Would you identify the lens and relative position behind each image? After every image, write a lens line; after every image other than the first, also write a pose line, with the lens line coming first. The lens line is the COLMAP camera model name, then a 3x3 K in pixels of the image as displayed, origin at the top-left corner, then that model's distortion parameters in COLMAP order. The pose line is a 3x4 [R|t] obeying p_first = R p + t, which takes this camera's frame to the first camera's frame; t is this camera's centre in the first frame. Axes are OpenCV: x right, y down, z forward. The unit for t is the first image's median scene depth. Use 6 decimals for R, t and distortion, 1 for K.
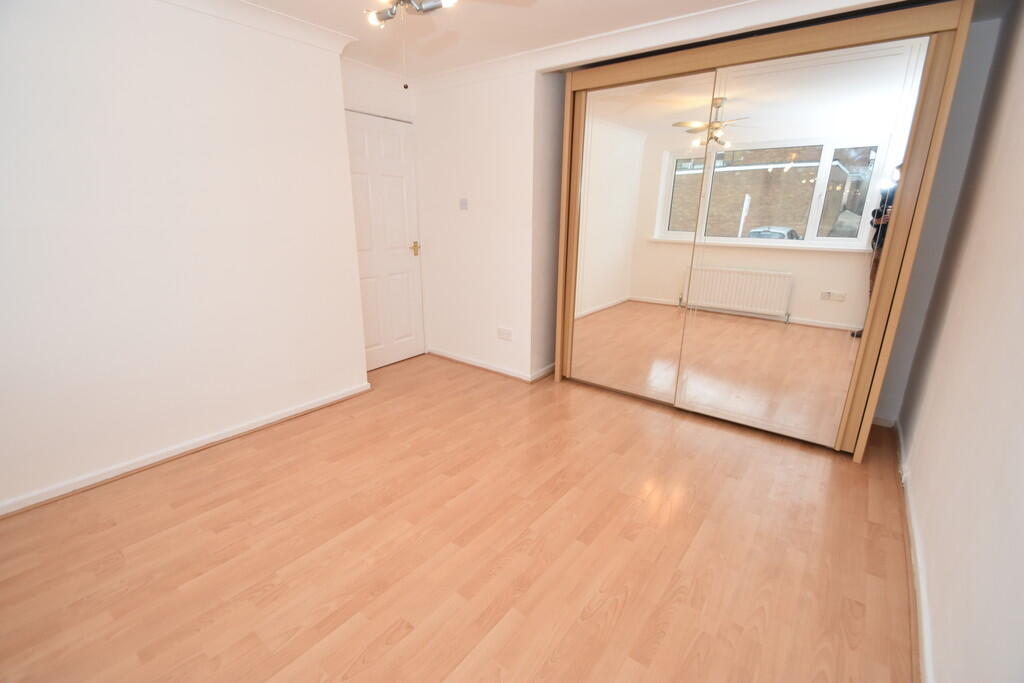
lens RADIAL K [[451.5, 0, 512.0], [0, 451.5, 341.5], [0, 0, 1]] dist [-0.000754, -0.000047]
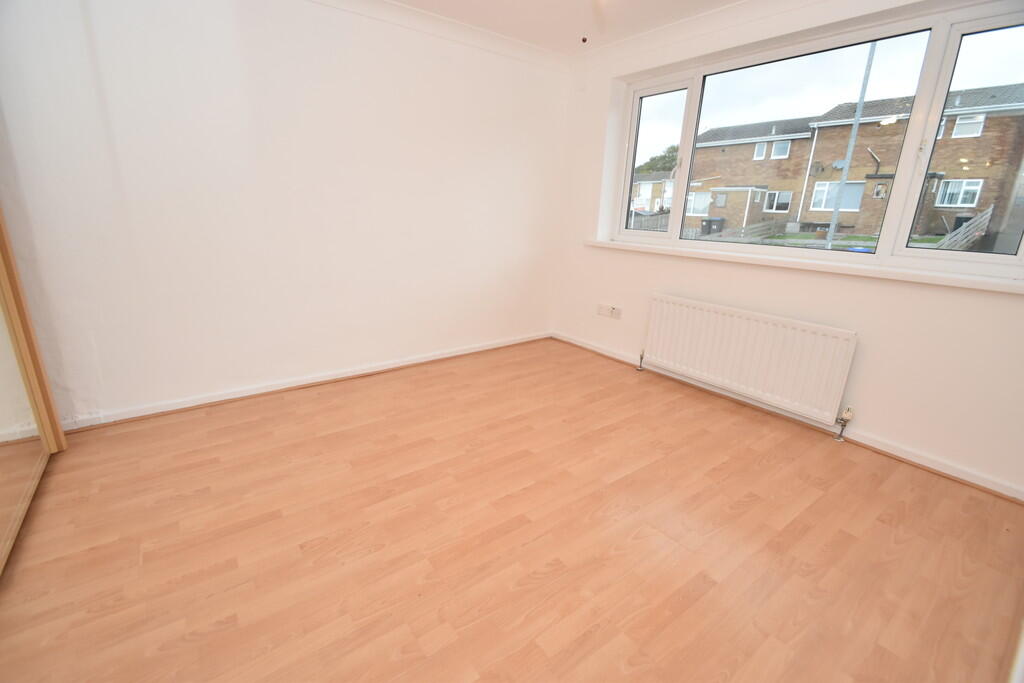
lens RADIAL K [[457.0, 0, 513.1], [0, 457.0, 337.4], [0, 0, 1]] dist [0.030587, -0.025500]
pose [[-0.962530, -0.111064, 0.247388, -0.309432], [0.036451, 0.851013, 0.523878, -0.414325], [-0.268714, 0.513266, -0.815077, 1.637137]]
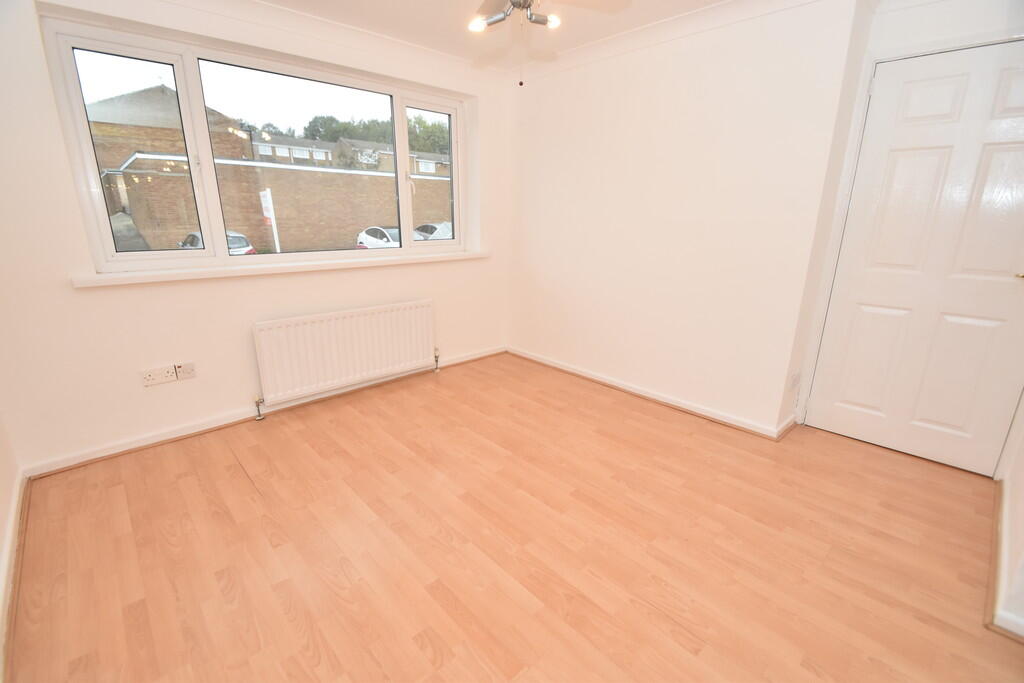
lens RADIAL K [[445.0, 0, 505.7], [0, 445.0, 344.8], [0, 0, 1]] dist [0.008526, -0.012919]
pose [[-0.166873, 0.261534, -0.950659, 0.718904], [-0.282782, 0.910978, 0.300256, -0.224769], [0.944557, 0.318934, -0.078061, 0.934110]]
